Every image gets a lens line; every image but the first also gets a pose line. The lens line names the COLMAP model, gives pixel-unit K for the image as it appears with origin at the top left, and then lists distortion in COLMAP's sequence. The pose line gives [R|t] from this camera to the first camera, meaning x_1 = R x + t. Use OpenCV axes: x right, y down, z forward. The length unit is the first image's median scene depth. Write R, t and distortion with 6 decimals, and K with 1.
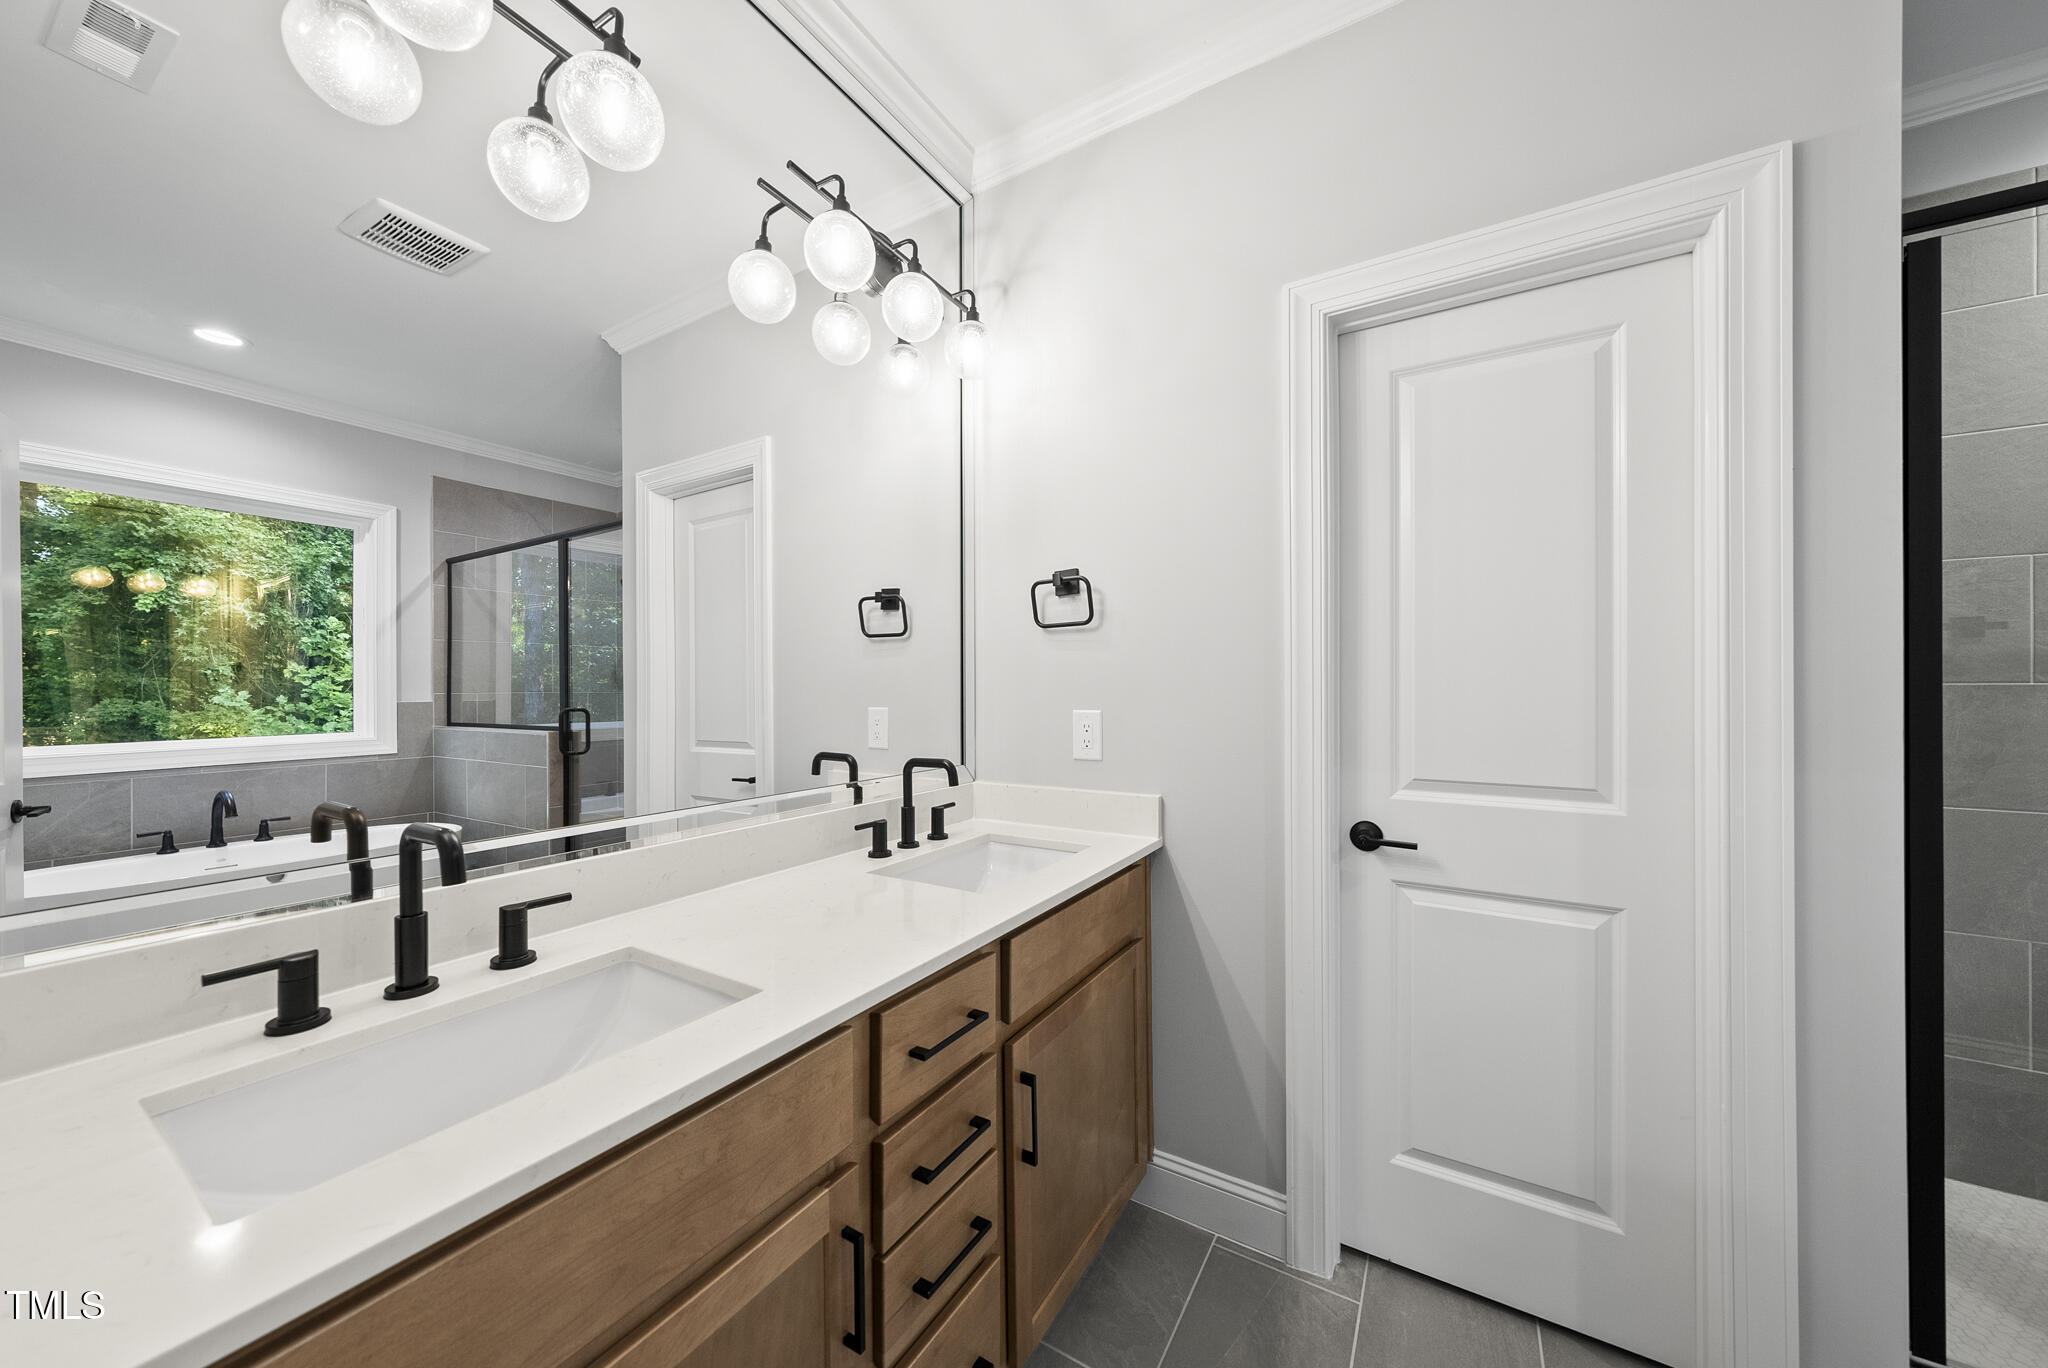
lens RADIAL K [[705.2, 0, 1027.3], [0, 705.2, 669.1], [0, 0, 1]] dist [-0.000322, 0.000006]
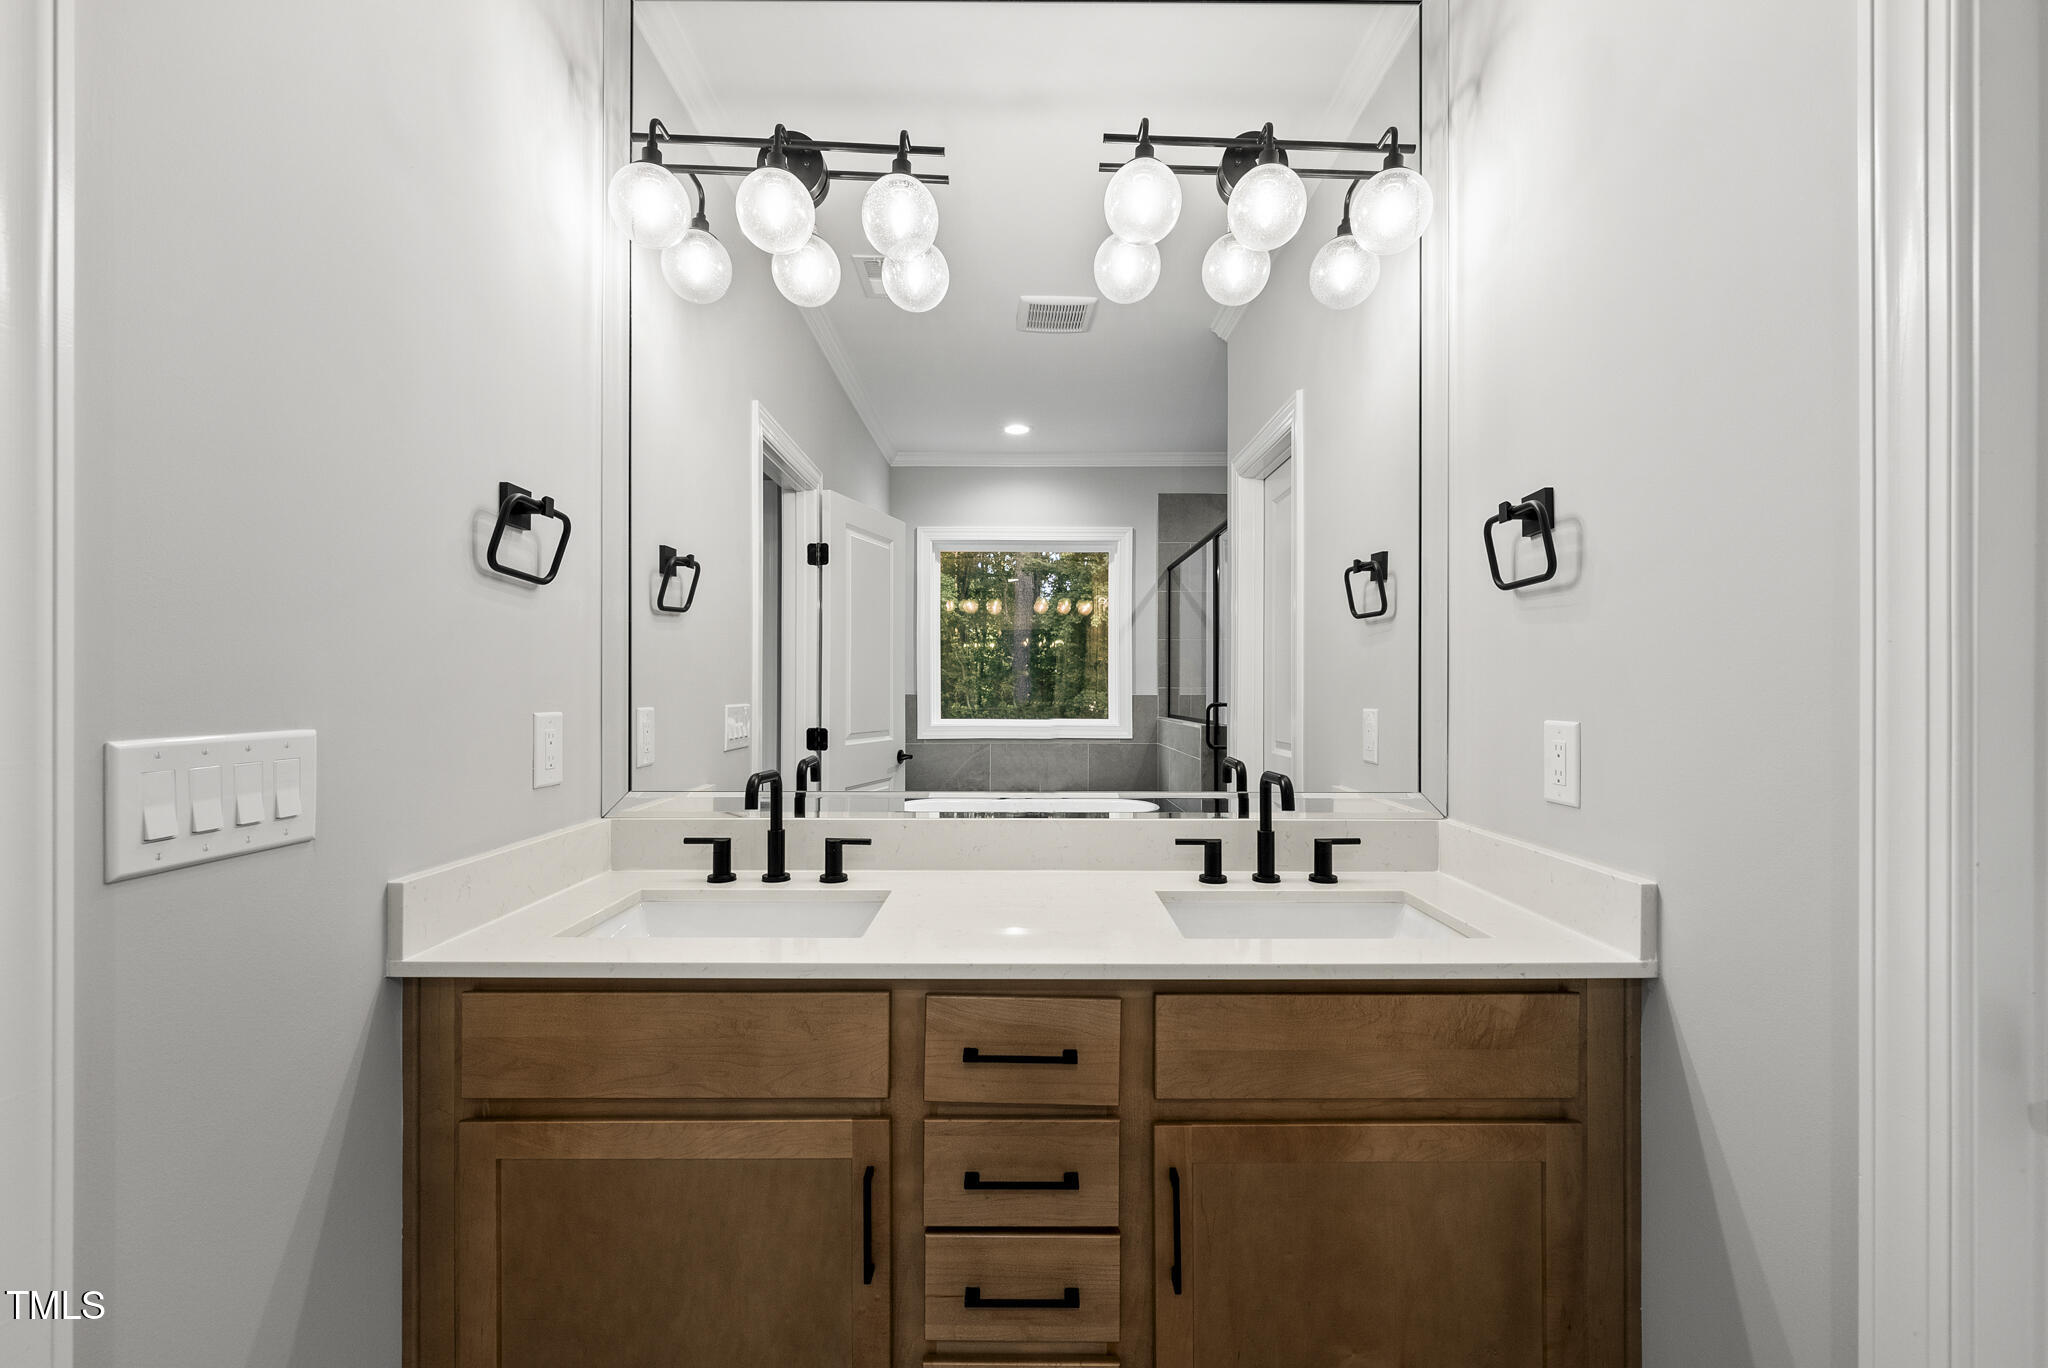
lens RADIAL K [[851.1, 0, 1025.0], [0, 851.1, 663.9], [0, 0, 1]] dist [-0.001366, -0.000012]
pose [[0.524652, -0.016276, -0.851161, 0.456934], [0.019055, 0.999791, -0.007372, 0.005891], [0.851104, -0.012351, 0.524852, 0.228081]]
